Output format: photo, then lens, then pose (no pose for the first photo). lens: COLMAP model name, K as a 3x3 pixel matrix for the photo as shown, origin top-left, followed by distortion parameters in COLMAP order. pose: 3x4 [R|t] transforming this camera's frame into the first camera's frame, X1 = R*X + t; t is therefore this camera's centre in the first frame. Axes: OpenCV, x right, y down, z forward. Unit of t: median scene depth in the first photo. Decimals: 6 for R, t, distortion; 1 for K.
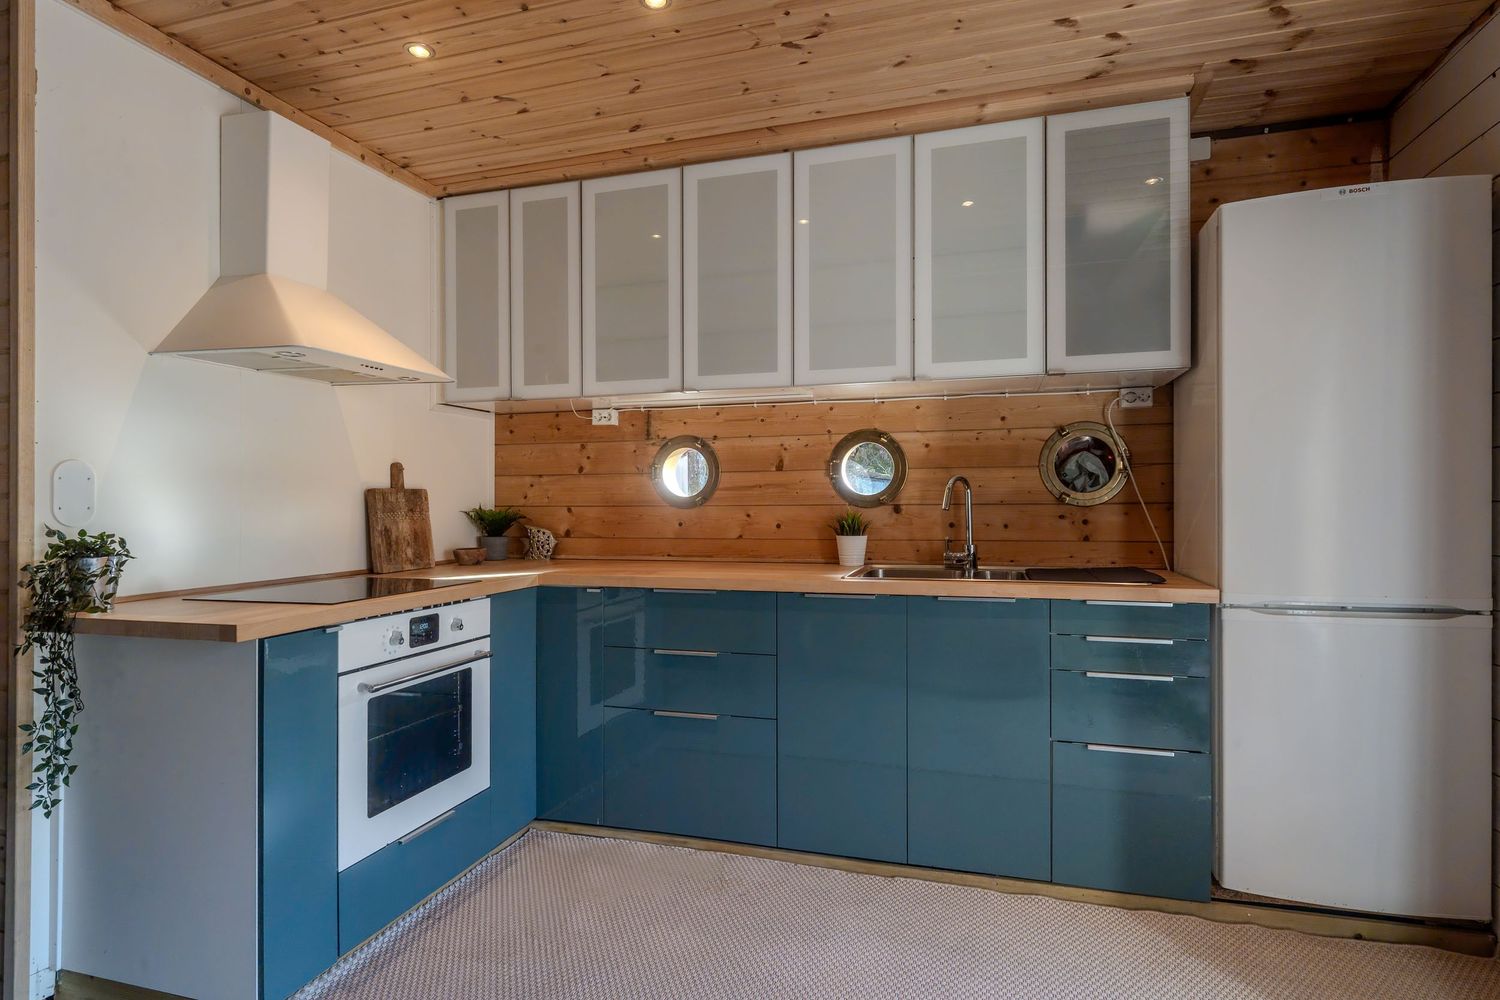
lens RADIAL K [[789.2, 0, 742.6], [0, 789.2, 502.0], [0, 0, 1]] dist [-0.002922, 0.000743]
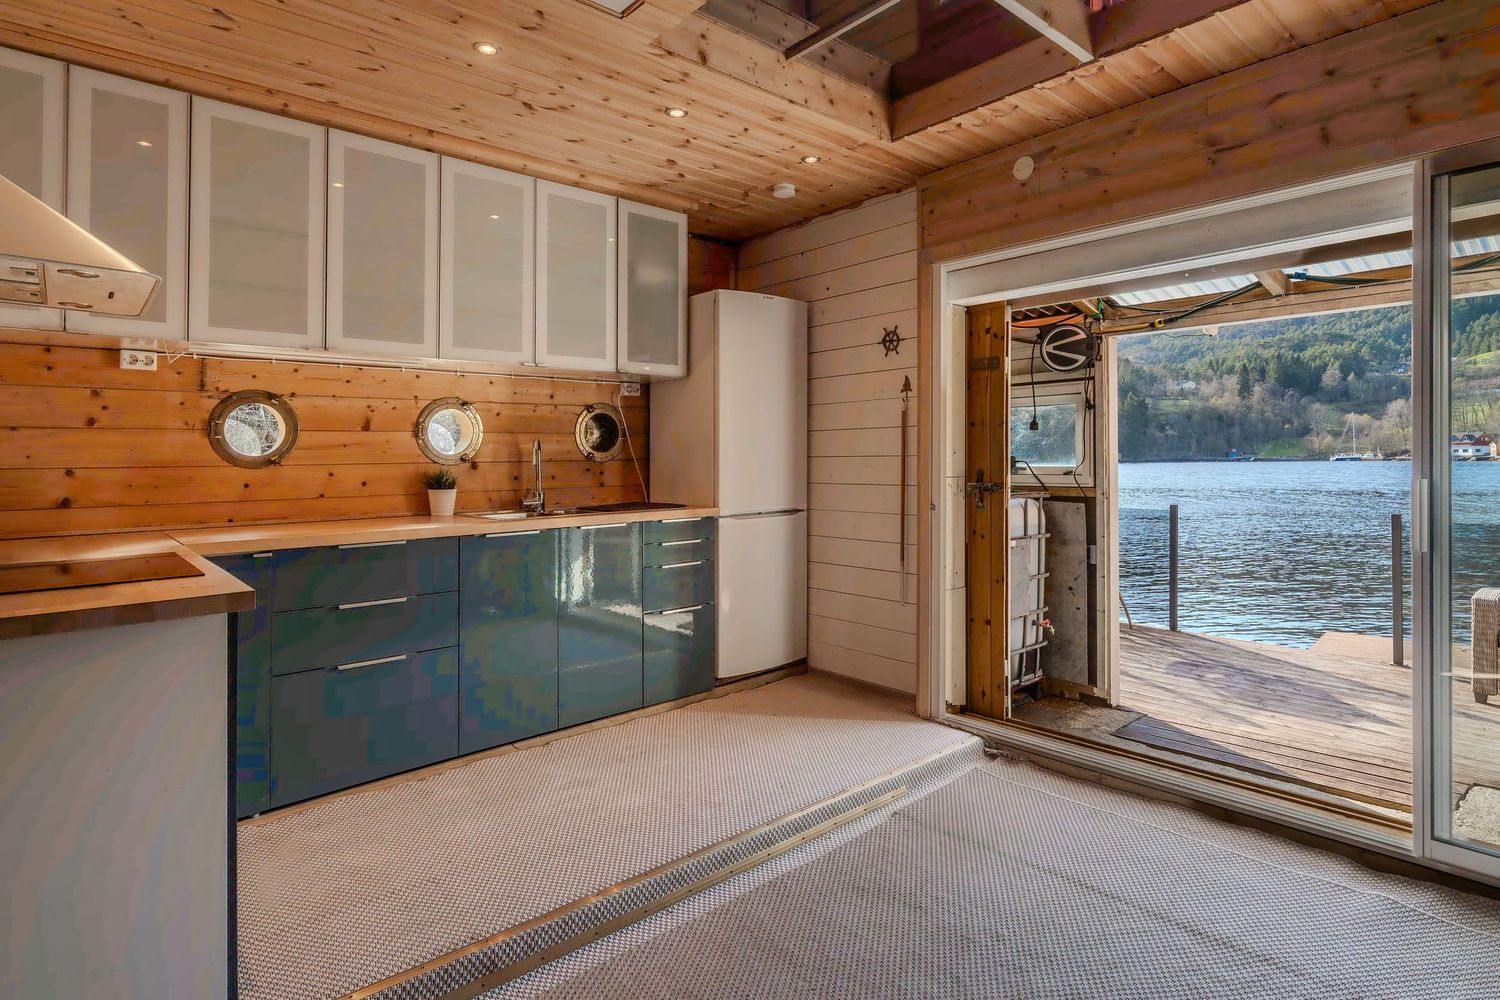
lens RADIAL K [[789.2, 0, 750.4], [0, 789.2, 461.3], [0, 0, 1]] dist [-0.002922, 0.000743]
pose [[0.520059, -0.005787, 0.854111, -0.621972], [0.010147, 0.999948, 0.000597, 0.005565], [-0.854070, 0.008356, 0.520091, 0.018179]]
